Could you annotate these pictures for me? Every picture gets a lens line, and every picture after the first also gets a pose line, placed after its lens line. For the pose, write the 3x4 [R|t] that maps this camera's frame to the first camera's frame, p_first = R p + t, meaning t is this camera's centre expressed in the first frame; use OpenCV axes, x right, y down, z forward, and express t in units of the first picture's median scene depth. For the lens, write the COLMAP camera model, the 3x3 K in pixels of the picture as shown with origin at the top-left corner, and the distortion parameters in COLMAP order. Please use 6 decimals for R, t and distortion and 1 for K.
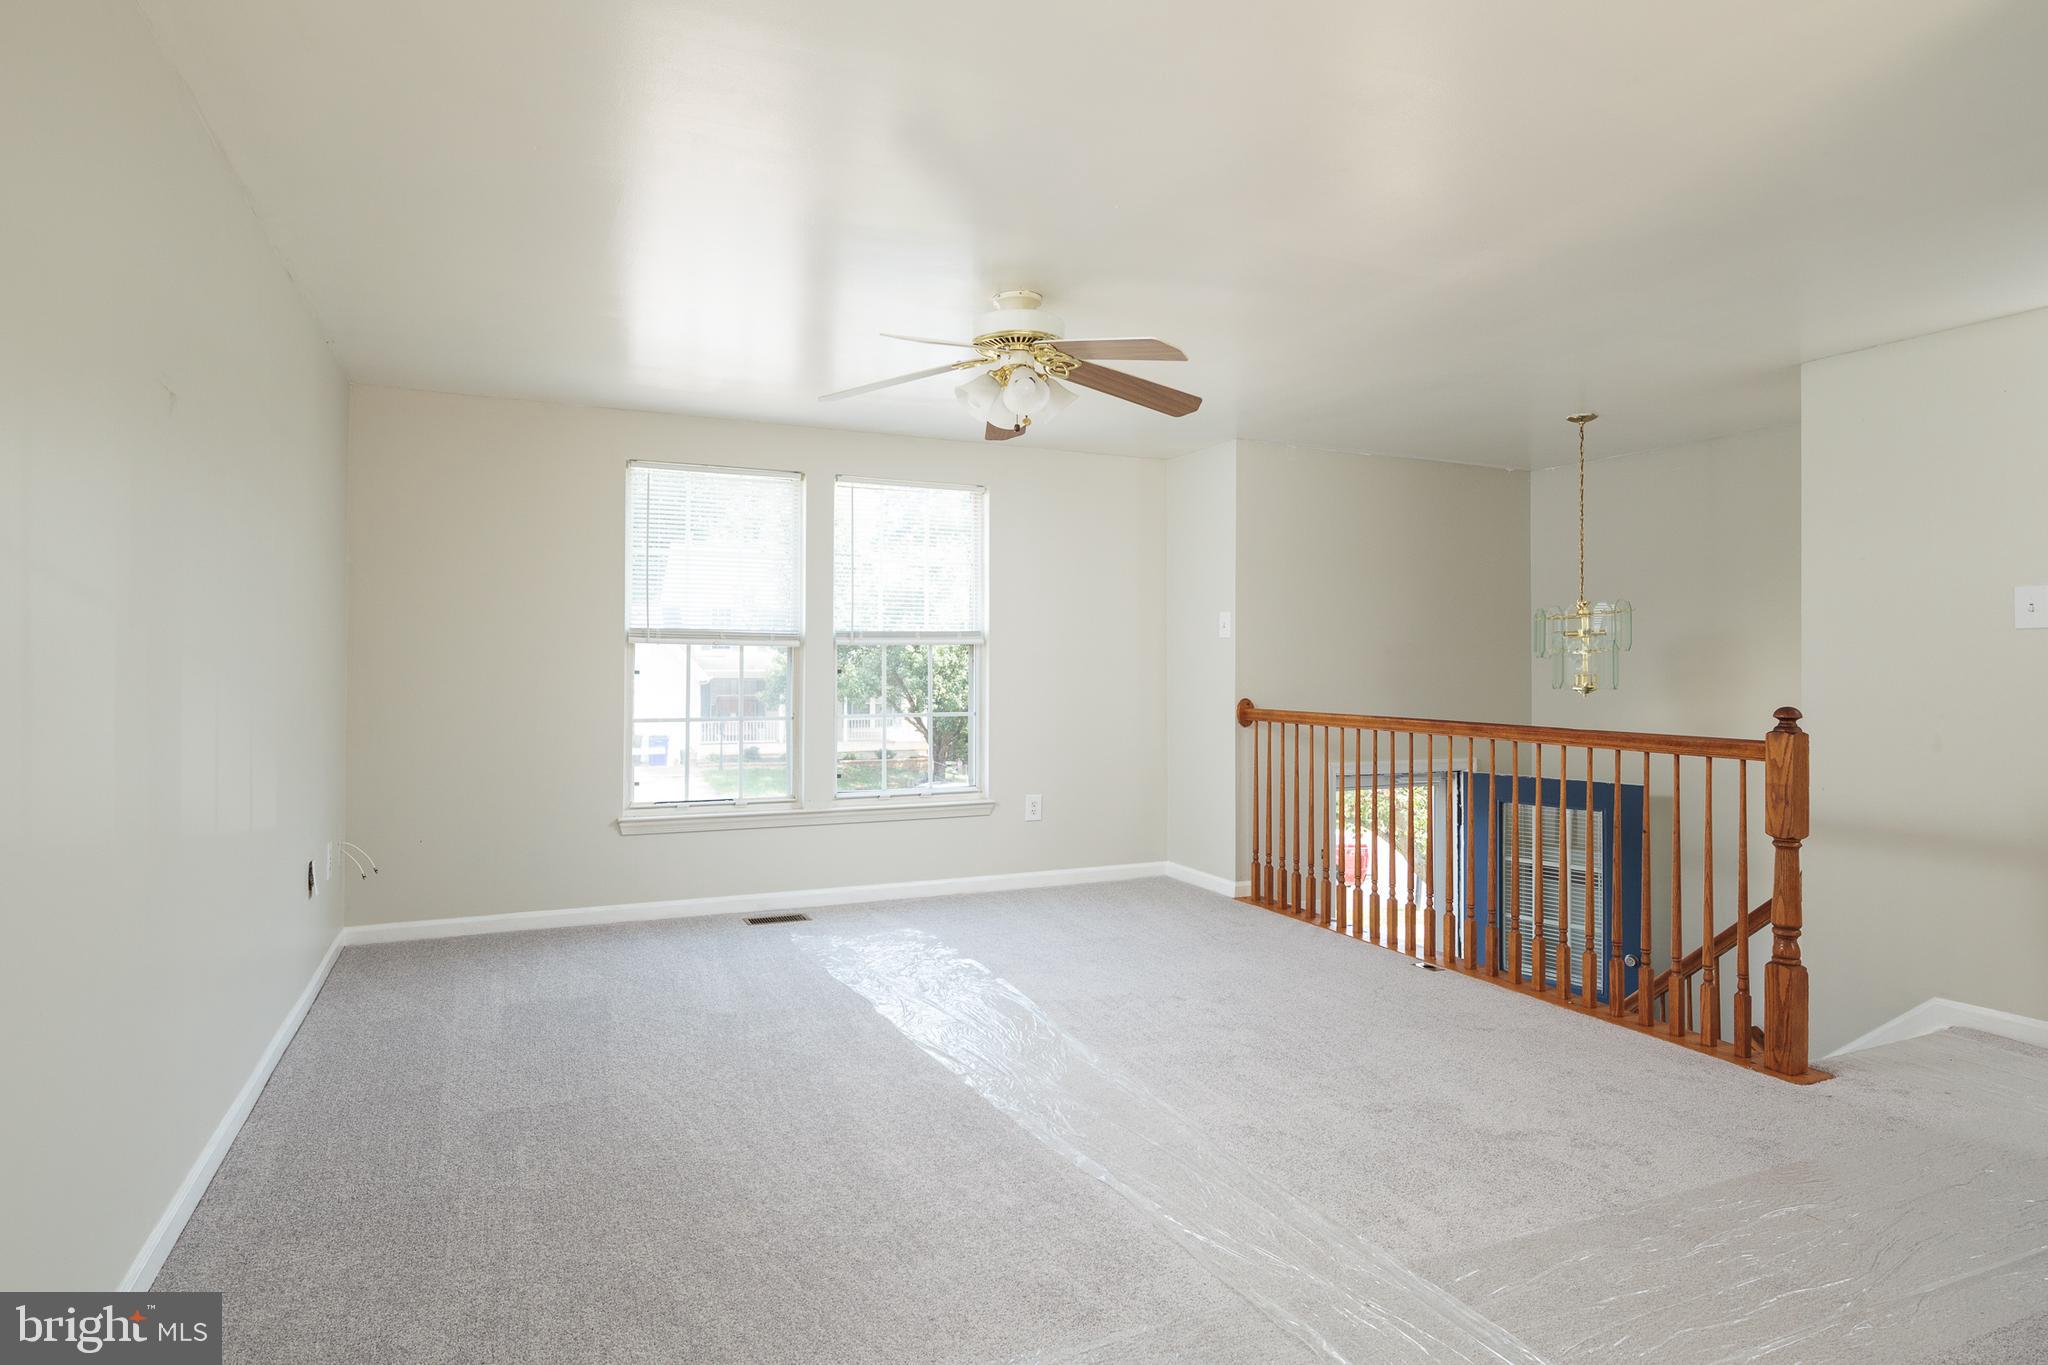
lens RADIAL K [[1080.4, 0, 1019.1], [0, 1080.4, 666.8], [0, 0, 1]] dist [0.004697, -0.000452]
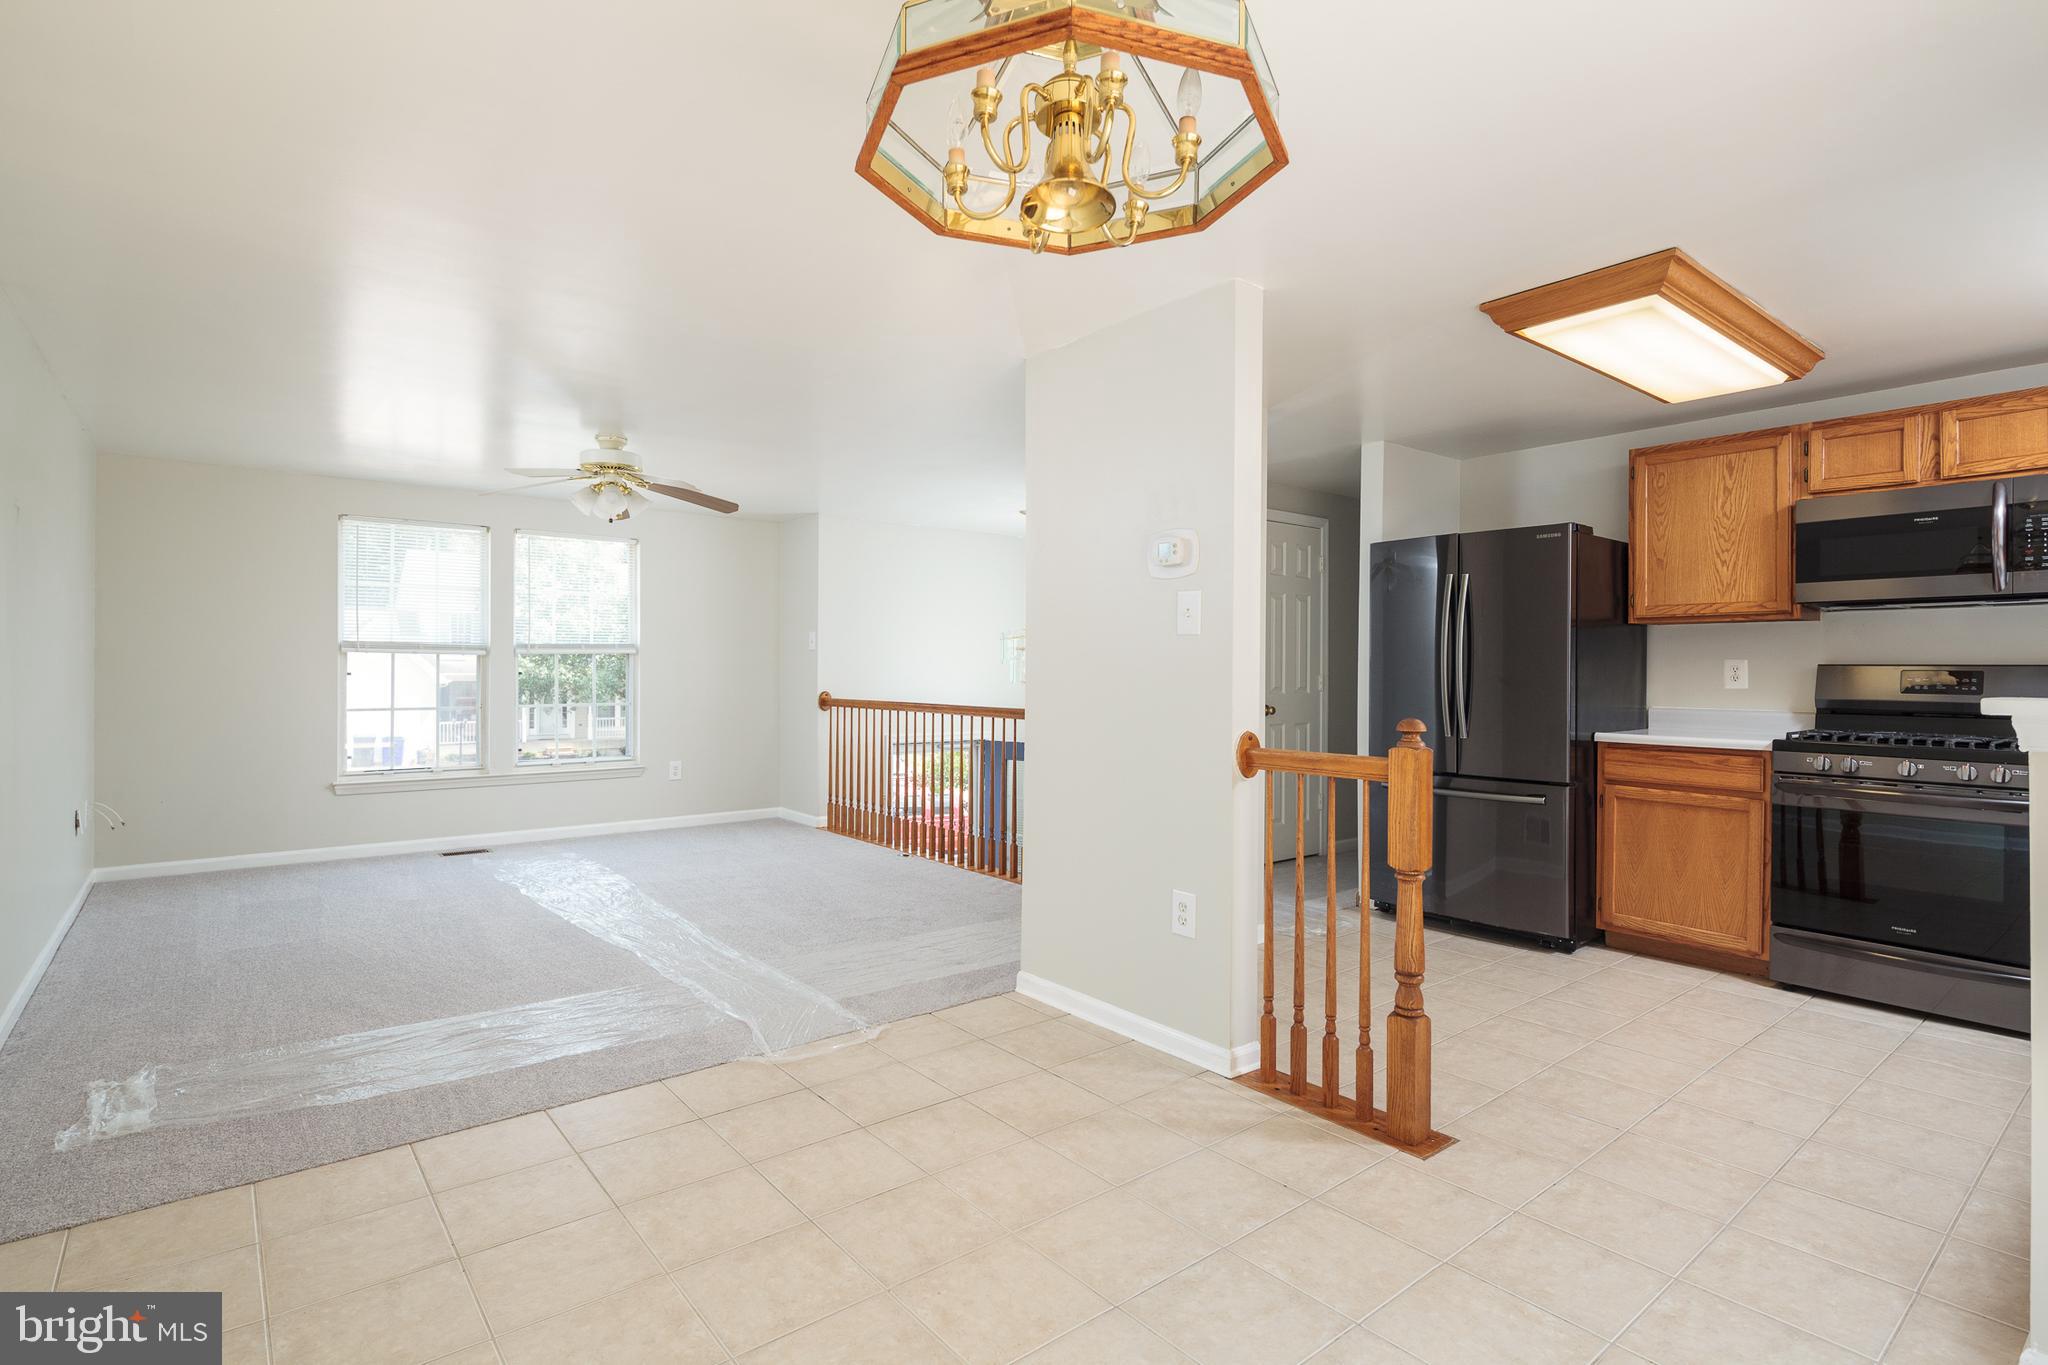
lens RADIAL K [[981.3, 0, 1028.8], [0, 981.3, 676.4], [0, 0, 1]] dist [0.000589, 0.000154]
pose [[0.969072, -0.002327, 0.246766, 0.157347], [0.000750, 0.999979, 0.006485, 0.000990], [-0.246776, -0.006099, 0.969053, -0.372526]]
